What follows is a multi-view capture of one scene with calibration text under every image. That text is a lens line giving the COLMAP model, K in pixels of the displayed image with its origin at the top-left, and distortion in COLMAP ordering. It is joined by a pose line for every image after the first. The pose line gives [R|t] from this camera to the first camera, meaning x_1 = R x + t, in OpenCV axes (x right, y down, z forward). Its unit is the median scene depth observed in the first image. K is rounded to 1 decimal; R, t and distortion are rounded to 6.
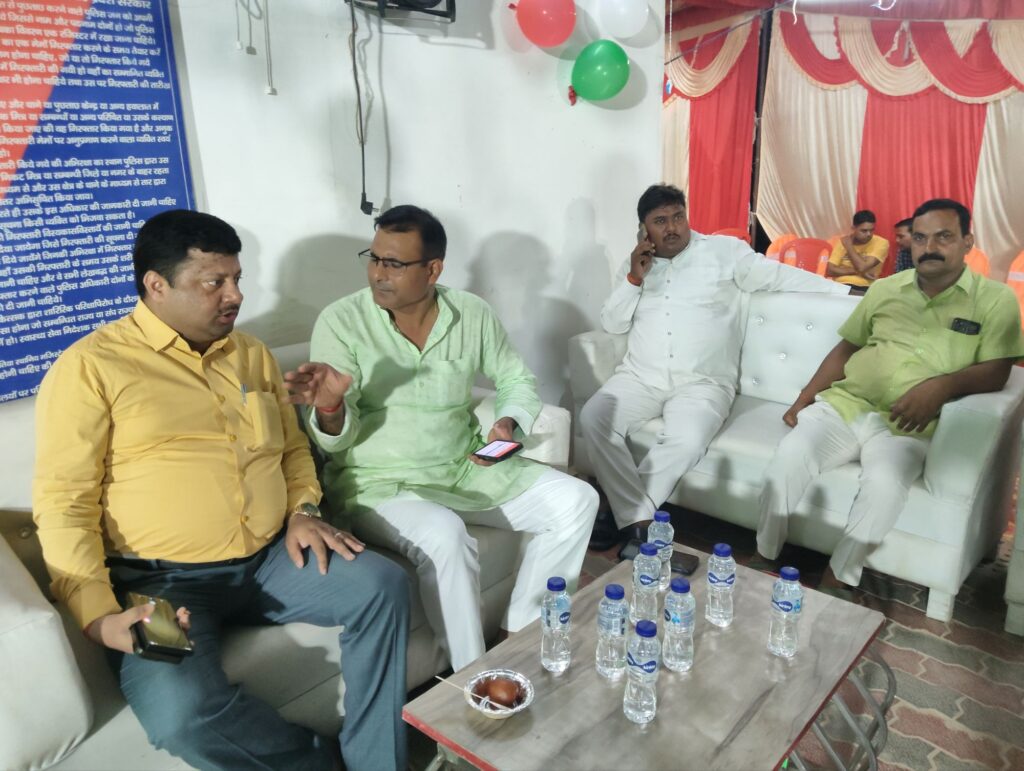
lens RADIAL K [[833.9, 0, 509.4], [0, 833.9, 377.6], [0, 0, 1]] dist [0.013542, -0.008921]
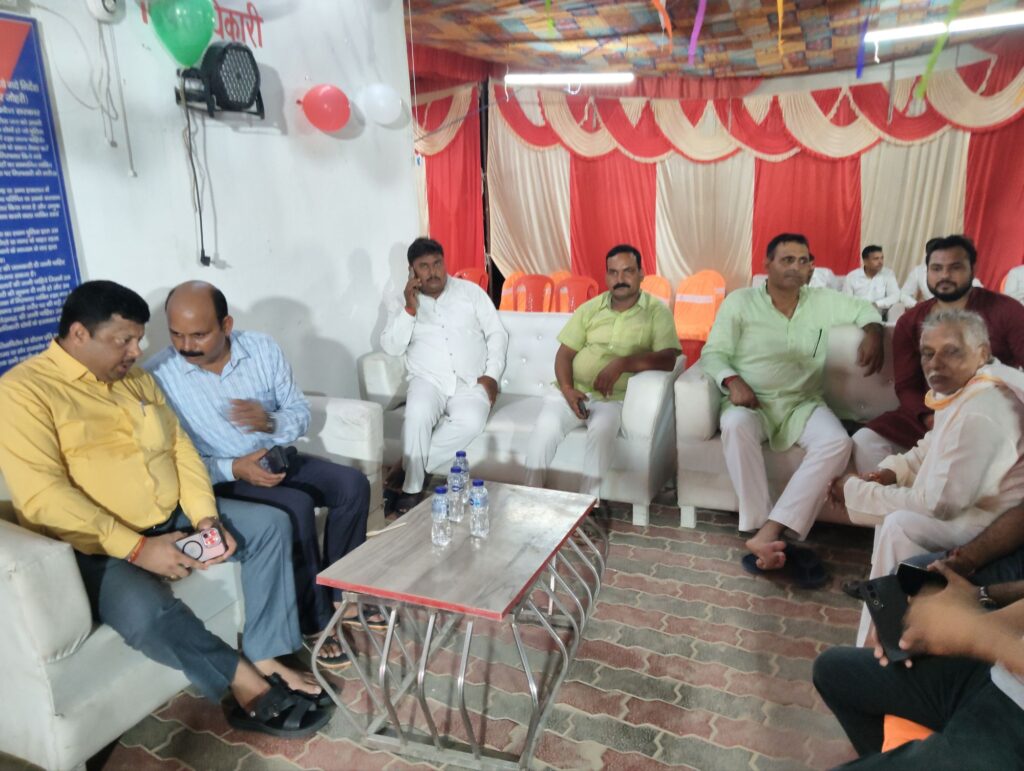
lens RADIAL K [[803.7, 0, 511.5], [0, 803.7, 389.6], [0, 0, 1]] dist [0.054287, -0.005209]
pose [[0.951386, -0.085145, 0.295999, -0.133901], [0.094621, 0.995354, -0.017810, 0.070847], [-0.293107, 0.044952, 0.955022, -0.387694]]
